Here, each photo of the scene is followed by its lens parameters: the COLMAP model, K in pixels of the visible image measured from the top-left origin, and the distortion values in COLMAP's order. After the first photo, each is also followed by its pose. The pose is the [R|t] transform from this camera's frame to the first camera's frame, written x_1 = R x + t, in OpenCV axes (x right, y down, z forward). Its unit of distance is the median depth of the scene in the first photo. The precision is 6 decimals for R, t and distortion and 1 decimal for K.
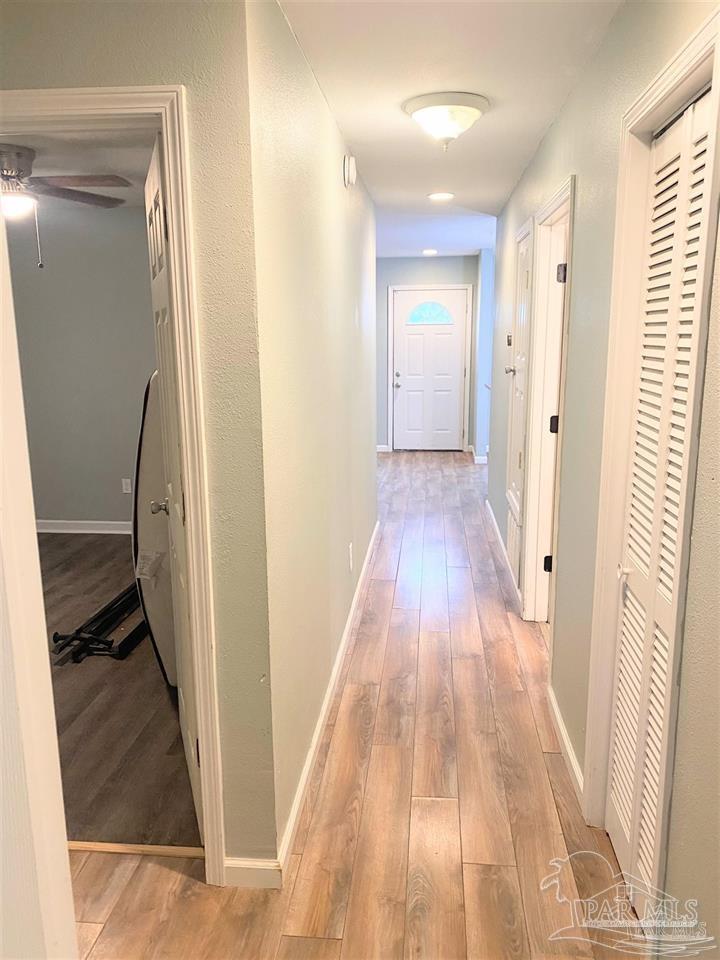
lens RADIAL K [[734.5, 0, 360.0], [0, 734.5, 480.0], [0, 0, 1]] dist [0.055101, -0.066318]
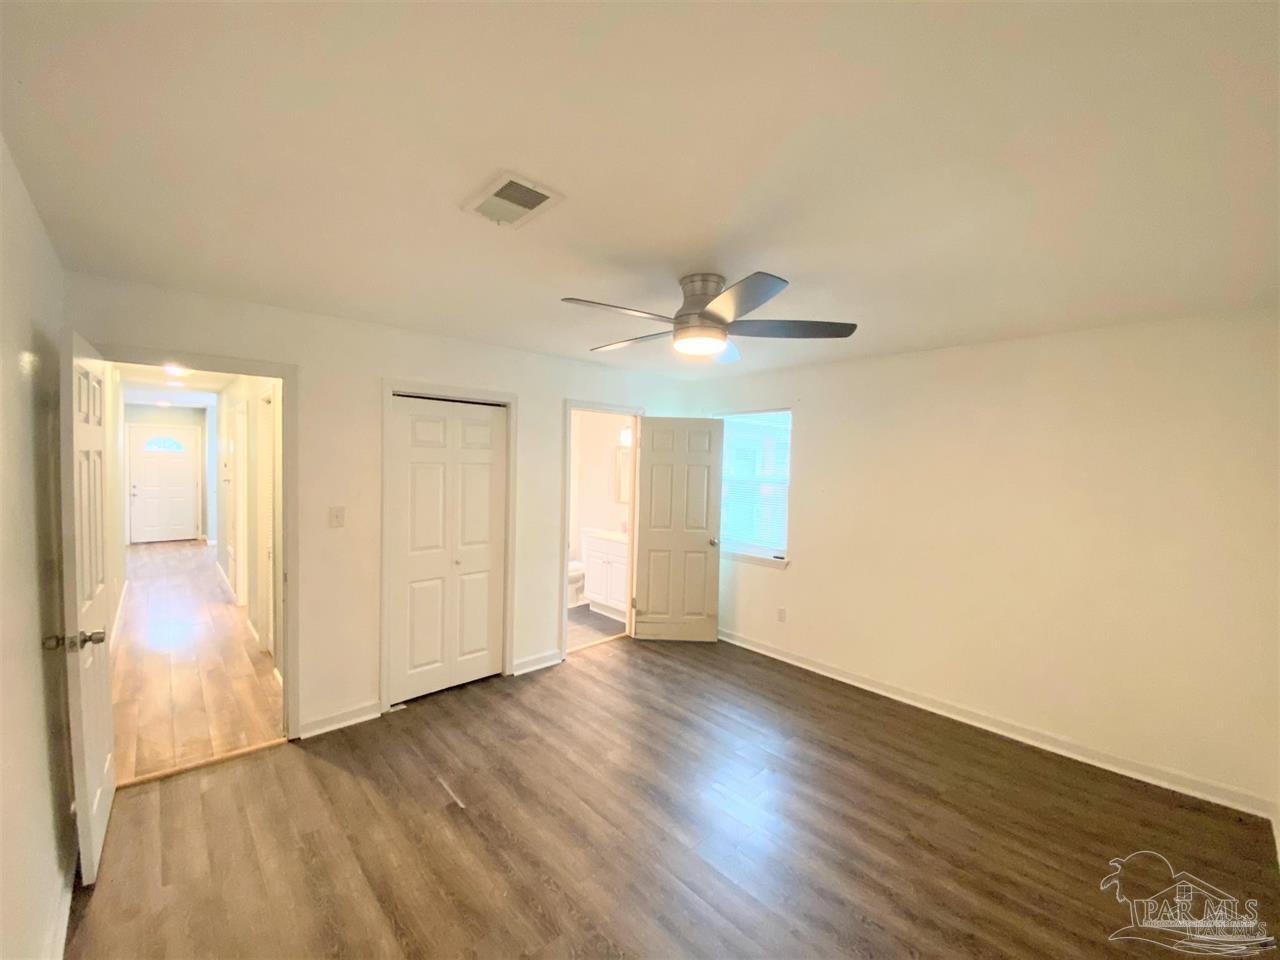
lens RADIAL K [[519.3, 0, 634.1], [0, 519.3, 480.3], [0, 0, 1]] dist [0.022641, -0.021165]
pose [[0.672188, -0.003696, 0.740371, -0.052315], [0.119634, 0.987389, -0.103688, 0.071265], [-0.730651, 0.158272, 0.664153, -0.404355]]
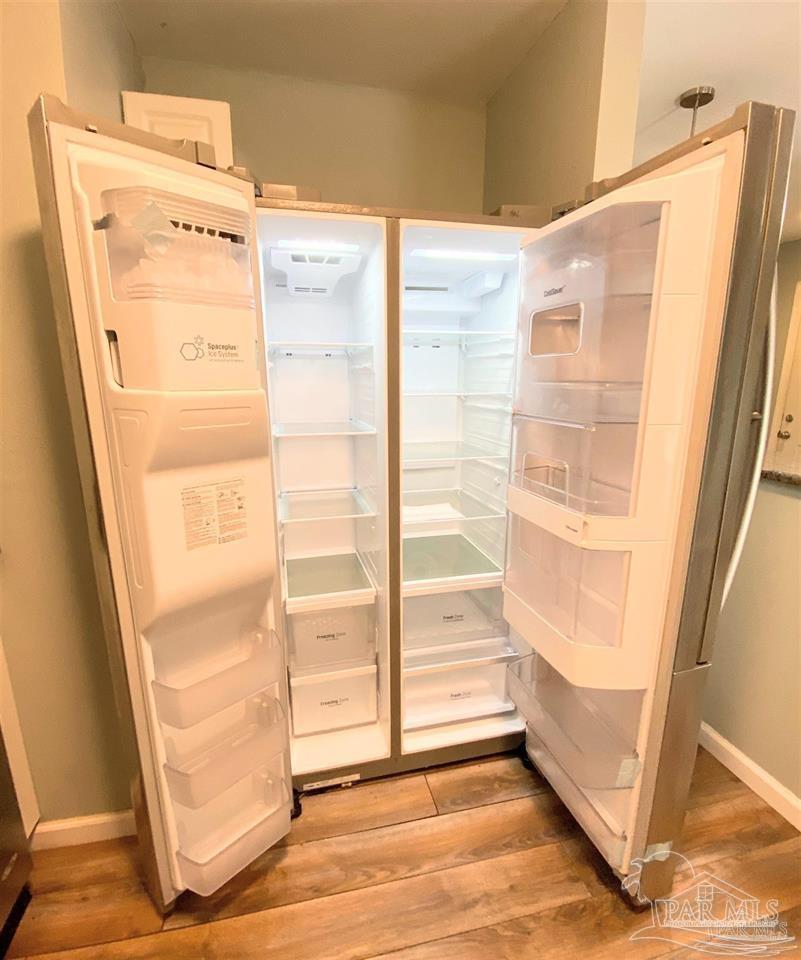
lens RADIAL K [[466.6, 0, 400.5], [0, 466.6, 480.0], [0, 0, 1]] dist [-0.018010, -0.000296]
pose [[0.322903, 0.219710, -0.920577, 0.408984], [-0.195278, 0.967218, 0.162345, -0.121744], [0.926067, 0.127347, 0.355222, 0.752069]]
